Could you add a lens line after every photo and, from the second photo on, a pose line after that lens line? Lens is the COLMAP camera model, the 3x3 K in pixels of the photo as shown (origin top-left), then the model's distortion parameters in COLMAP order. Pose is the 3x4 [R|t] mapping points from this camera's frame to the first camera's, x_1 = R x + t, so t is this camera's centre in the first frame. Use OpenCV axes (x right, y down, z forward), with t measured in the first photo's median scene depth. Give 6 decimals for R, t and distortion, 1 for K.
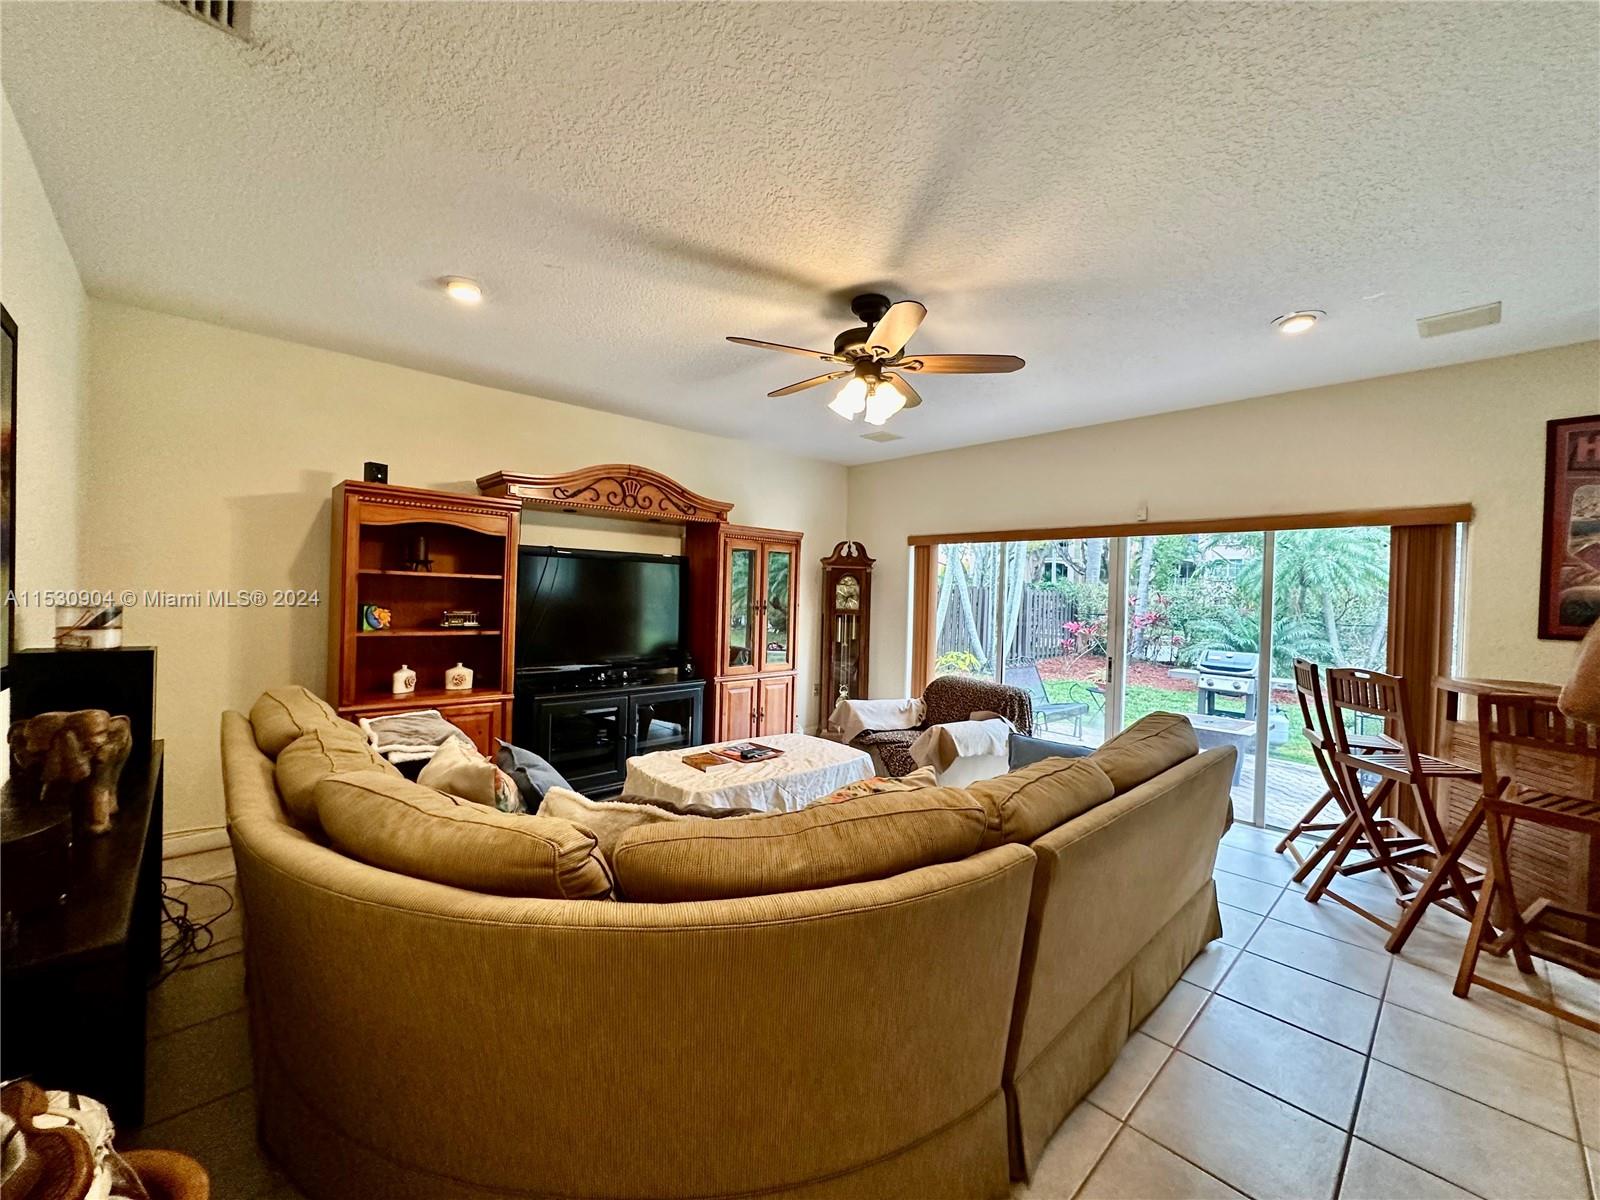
lens RADIAL K [[636.8, 0, 813.6], [0, 636.8, 598.3], [0, 0, 1]] dist [-0.002476, -0.000616]
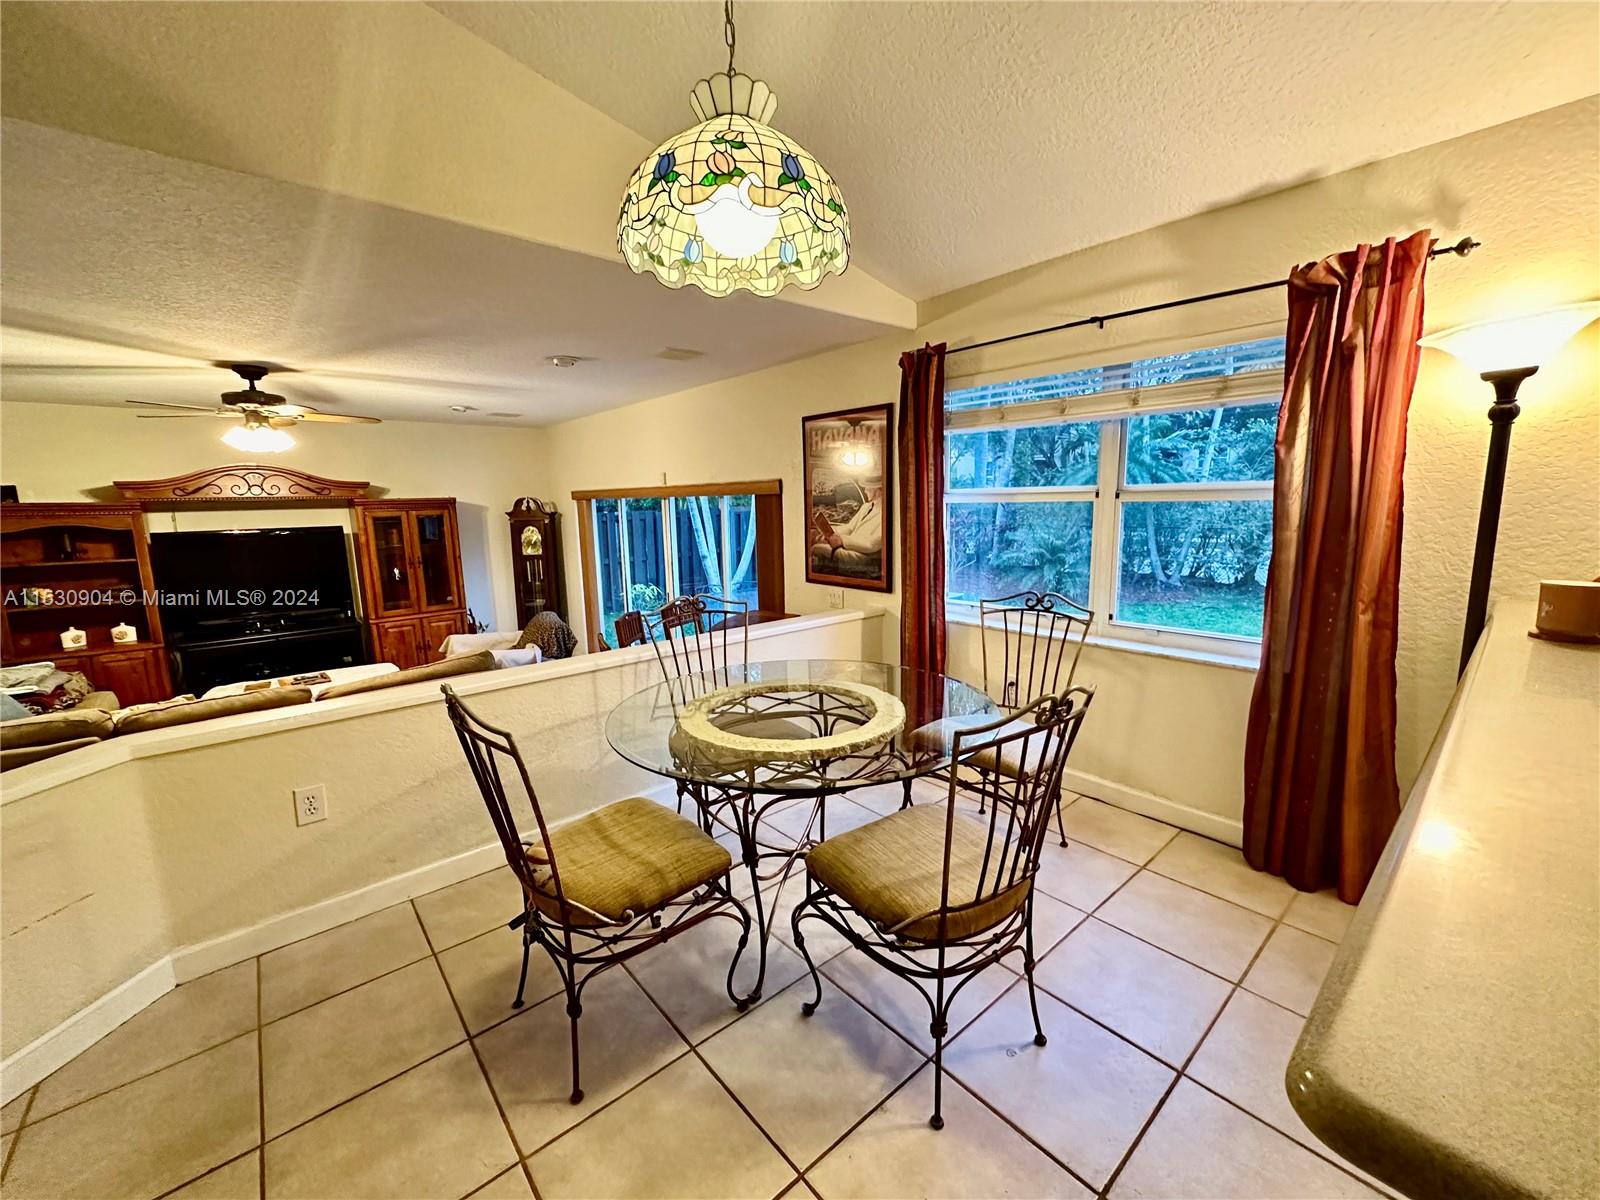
lens RADIAL K [[636.8, 0, 798.0], [0, 636.8, 599.8], [0, 0, 1]] dist [-0.002476, -0.000616]
pose [[0.996852, -0.034266, -0.071497, 1.007107], [0.044643, 0.987827, 0.149010, -0.087475], [0.065521, -0.151733, 0.986248, -0.255240]]
